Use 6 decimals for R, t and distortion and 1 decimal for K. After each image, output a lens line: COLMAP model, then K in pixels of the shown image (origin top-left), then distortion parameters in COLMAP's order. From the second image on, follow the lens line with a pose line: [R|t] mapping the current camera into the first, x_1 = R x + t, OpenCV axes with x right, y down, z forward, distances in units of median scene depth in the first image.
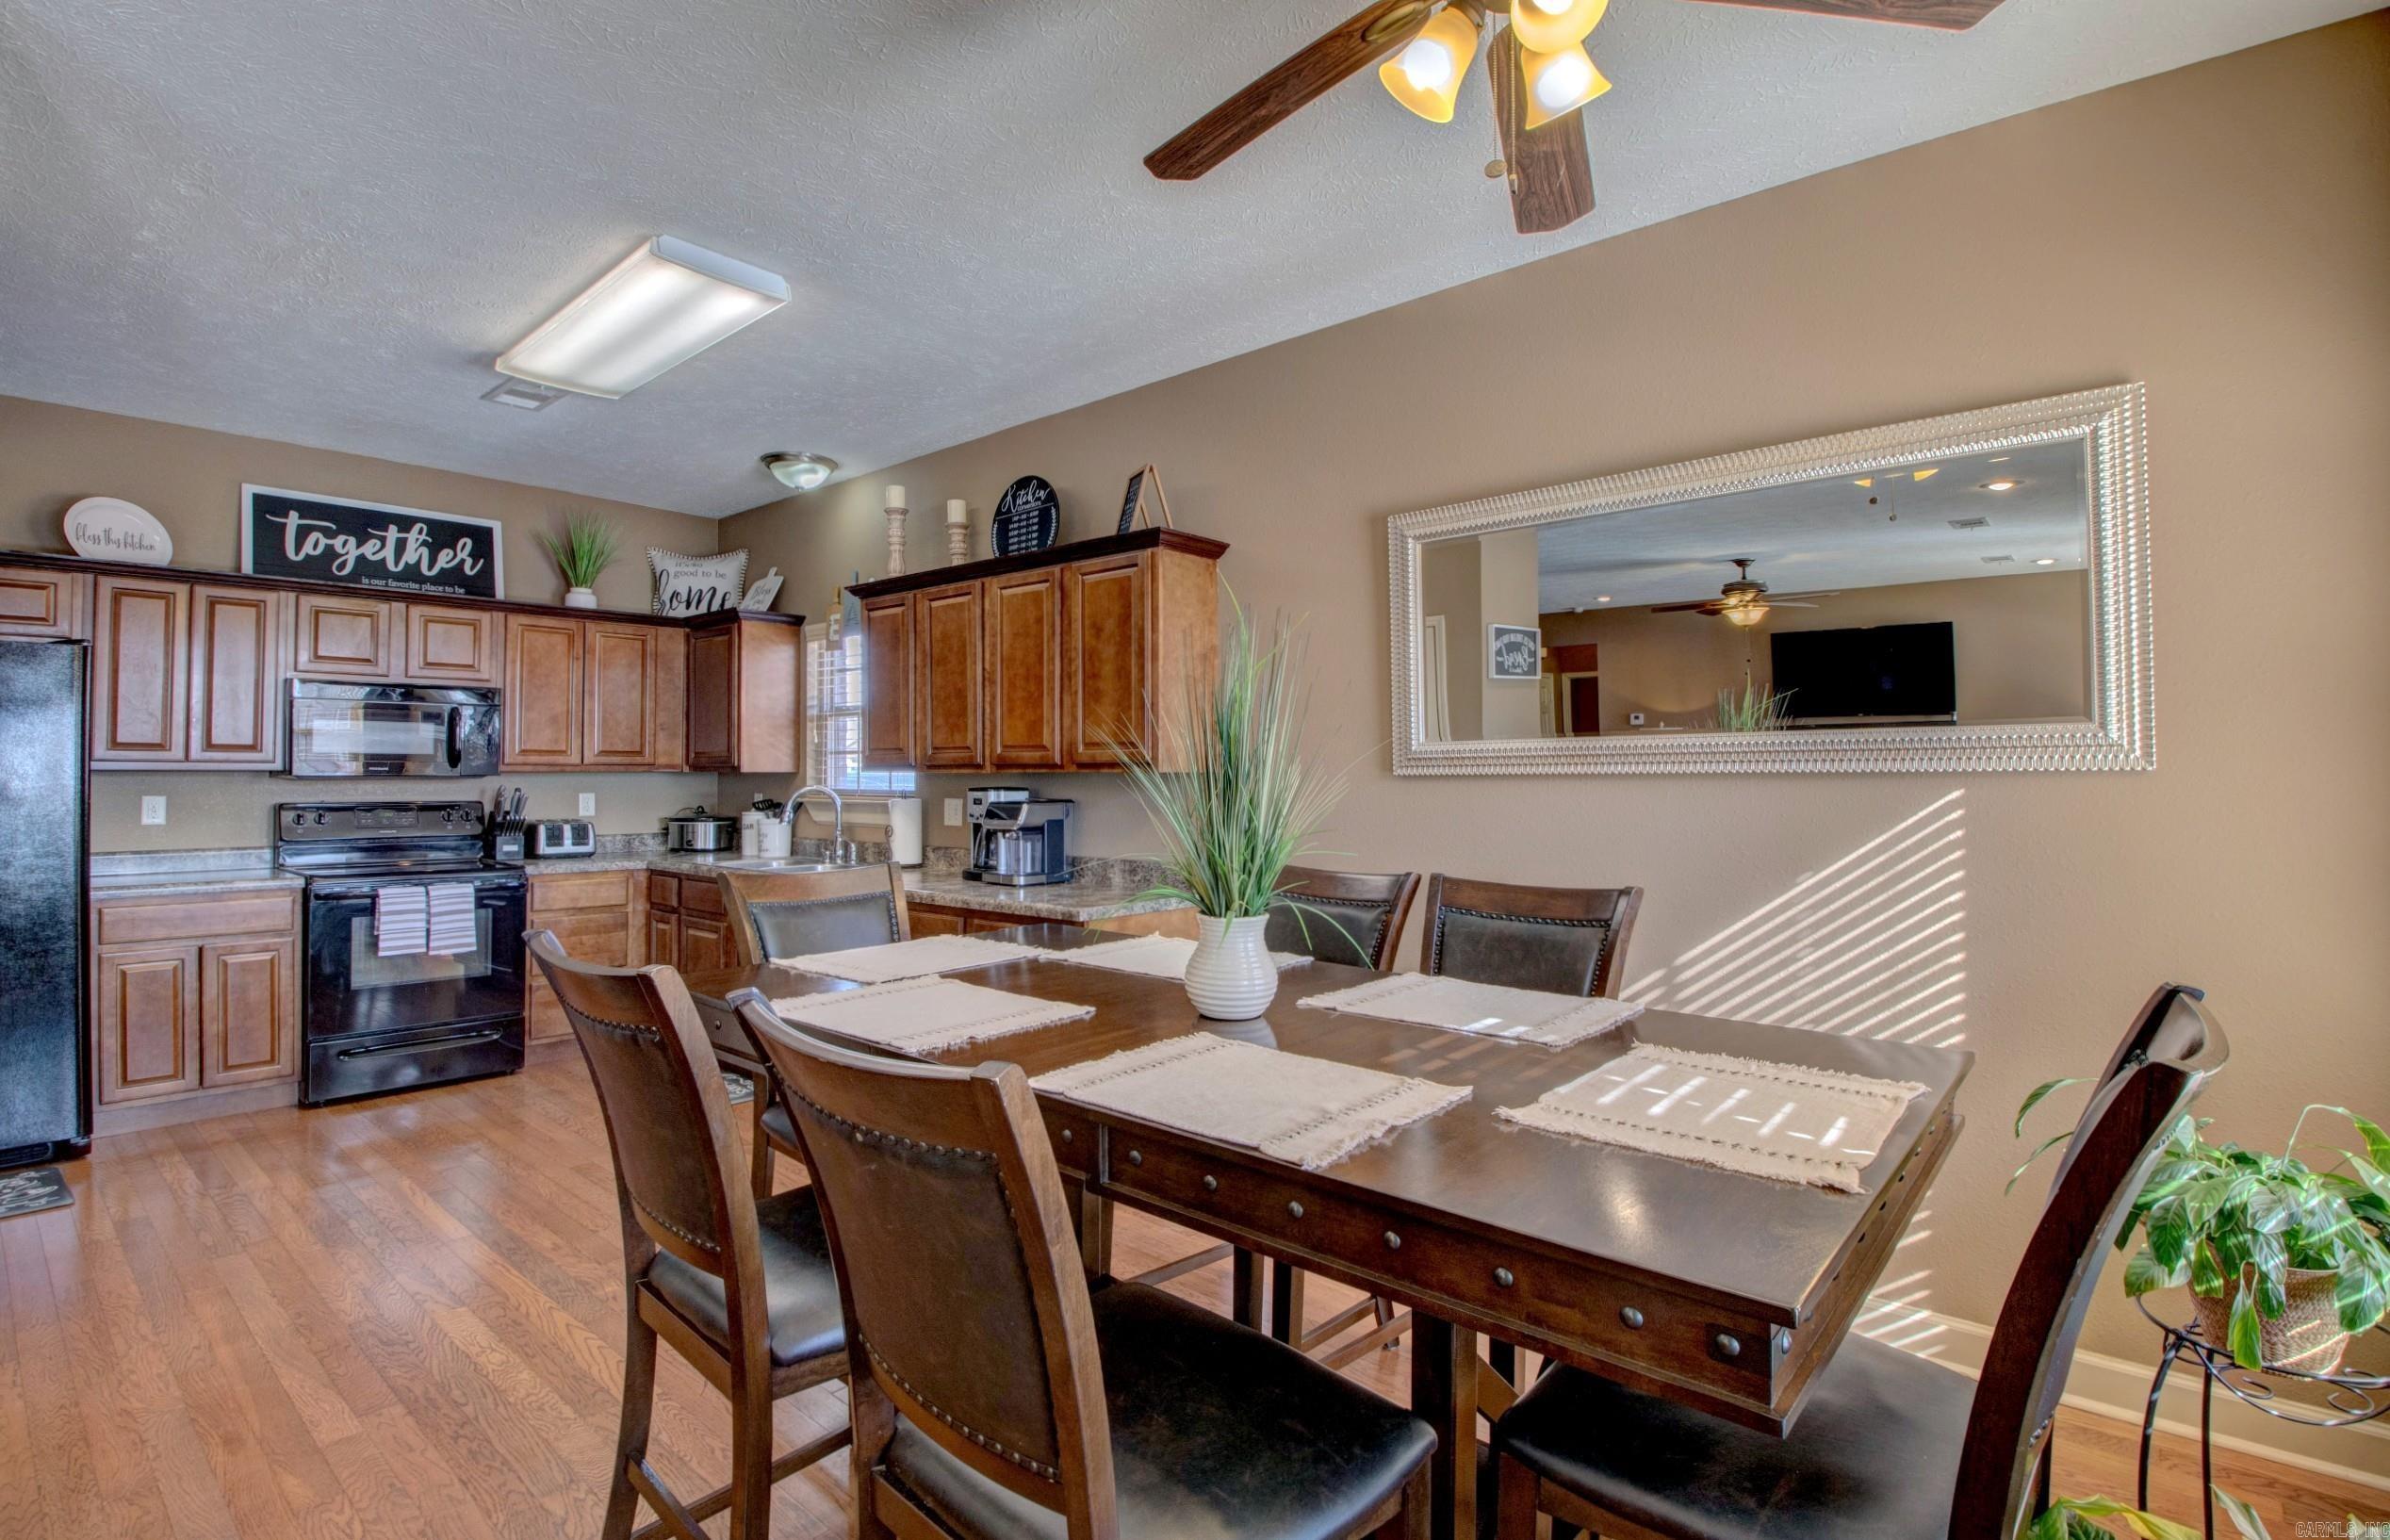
lens RADIAL K [[1111.6, 0, 1194.9], [0, 1111.6, 757.8], [0, 0, 1]] dist [0.003815, -0.013805]
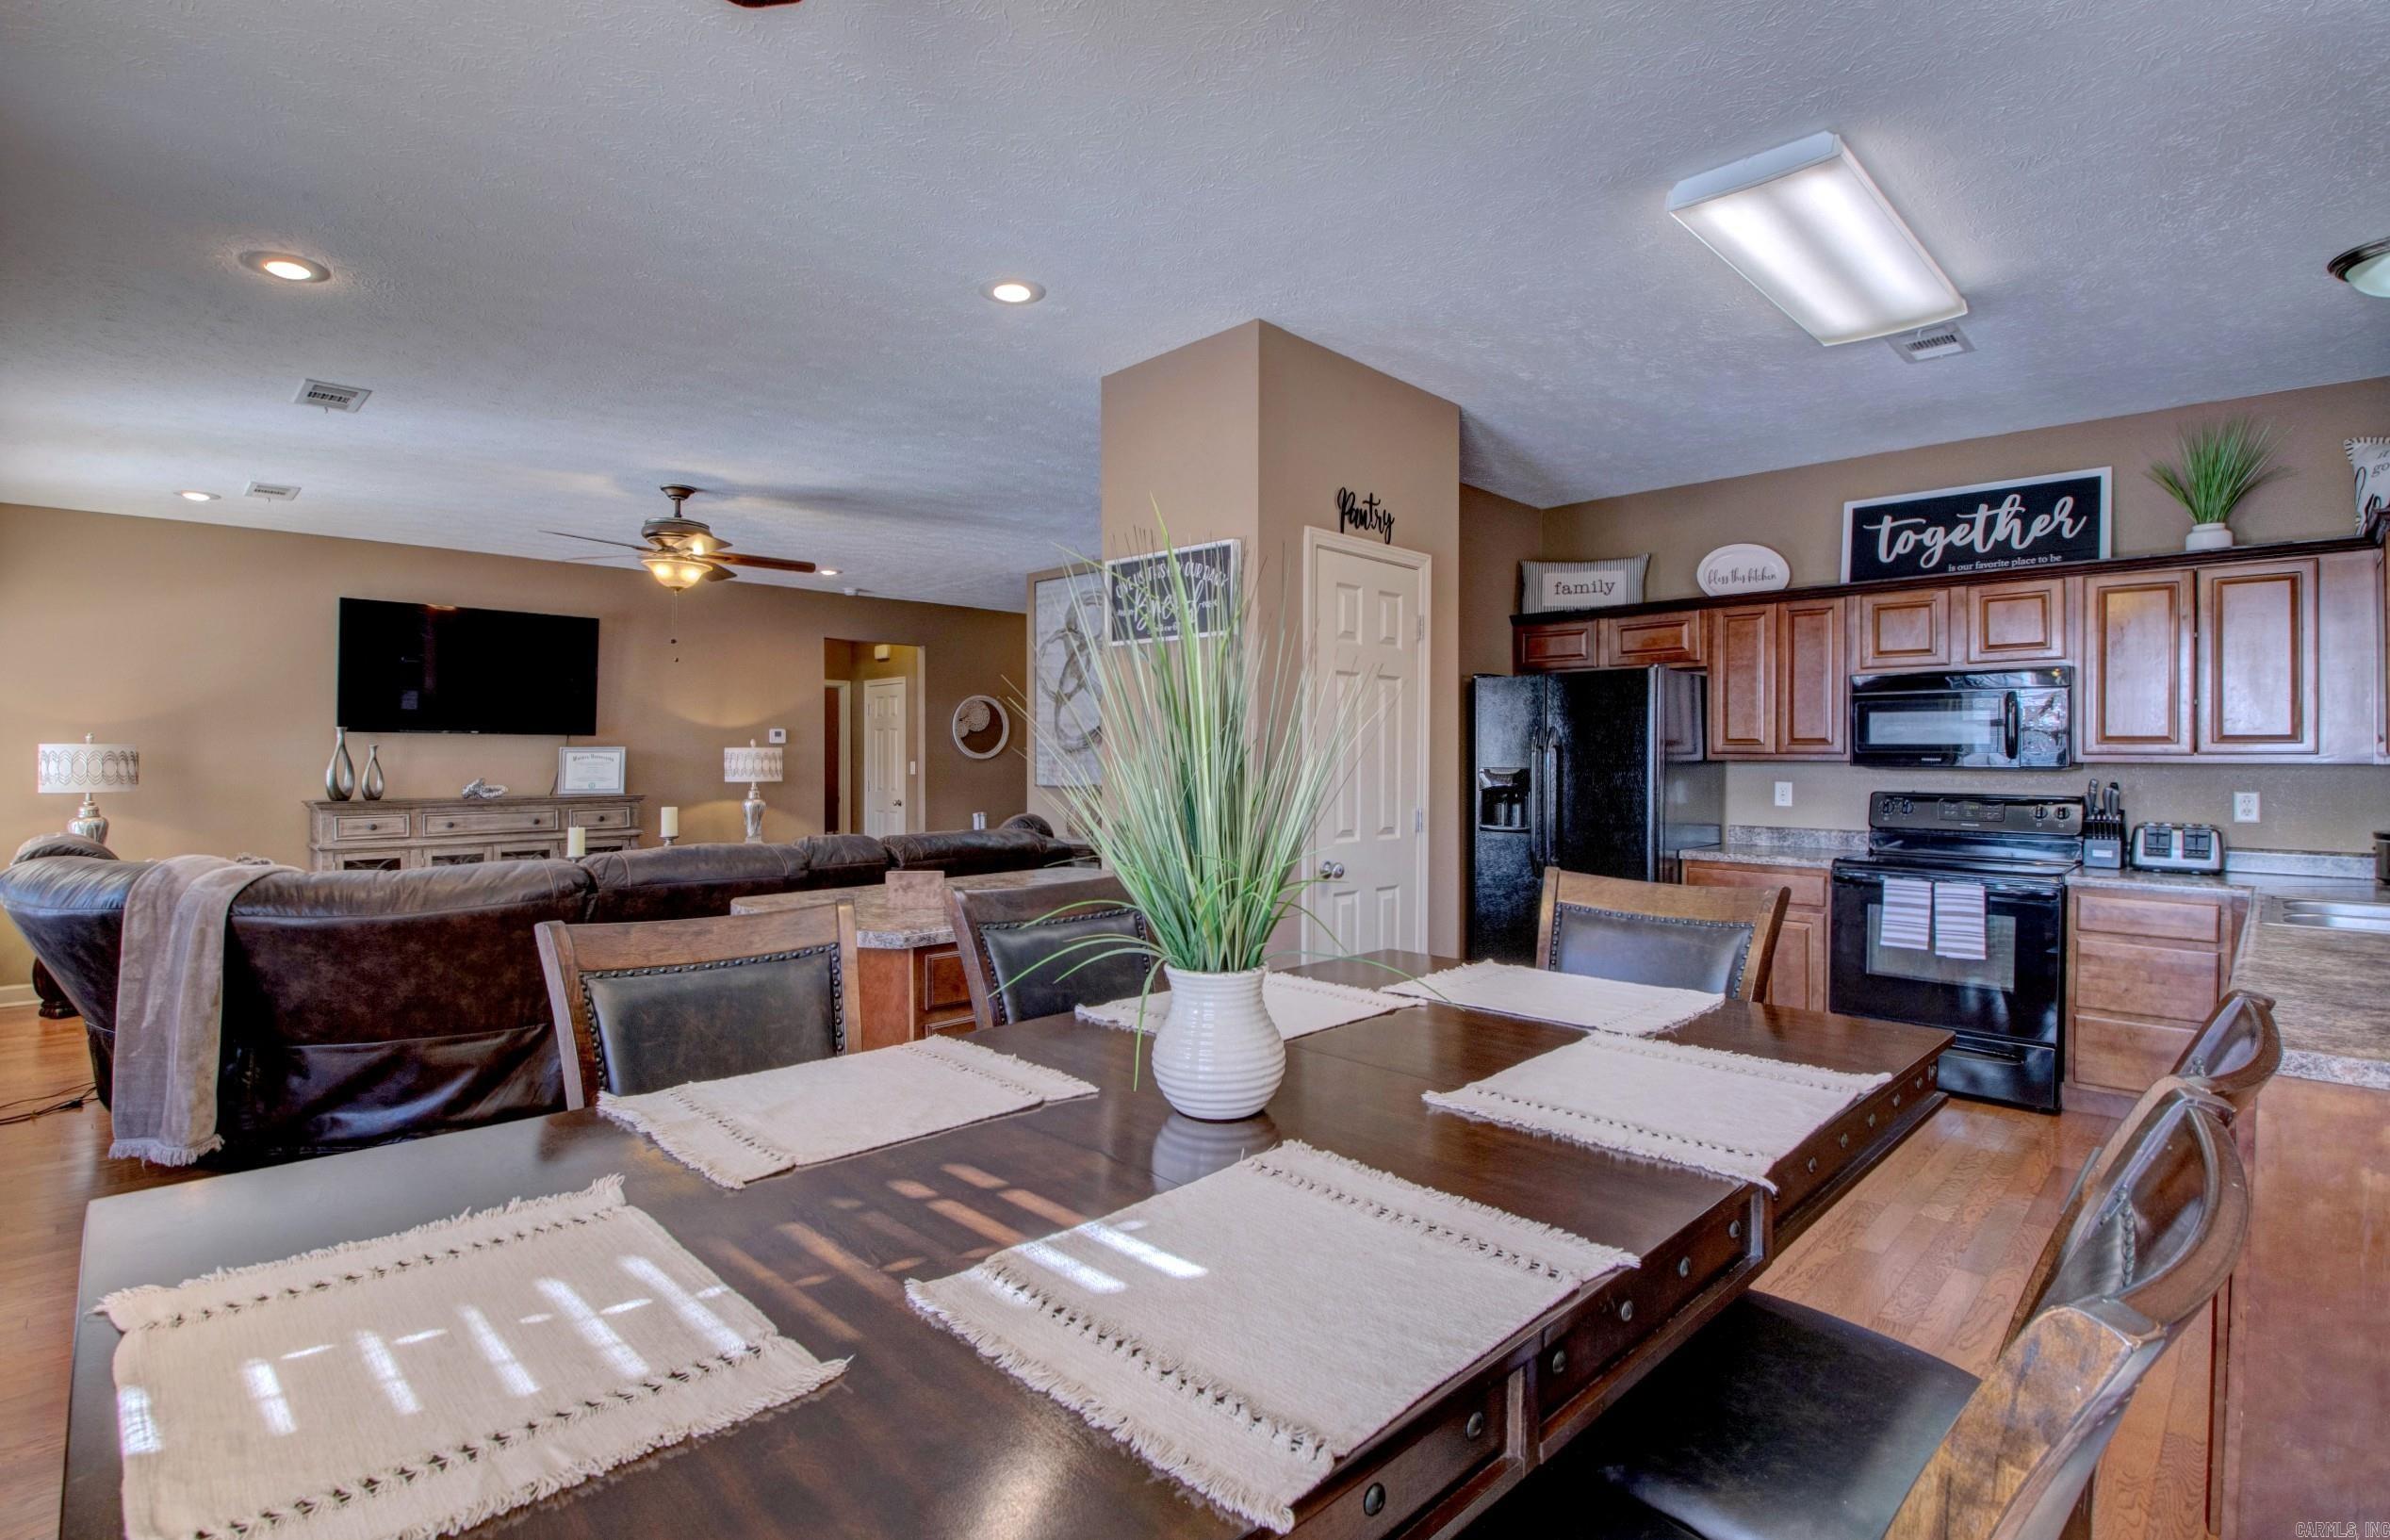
lens RADIAL K [[1128.0, 0, 1189.8], [0, 1128.0, 763.7], [0, 0, 1]] dist [-0.020512, -0.000181]
pose [[-0.058661, 0.003676, -0.998271, 0.283118], [0.009812, 0.999947, 0.003105, 0.003891], [0.998230, -0.009613, -0.058694, 0.383711]]
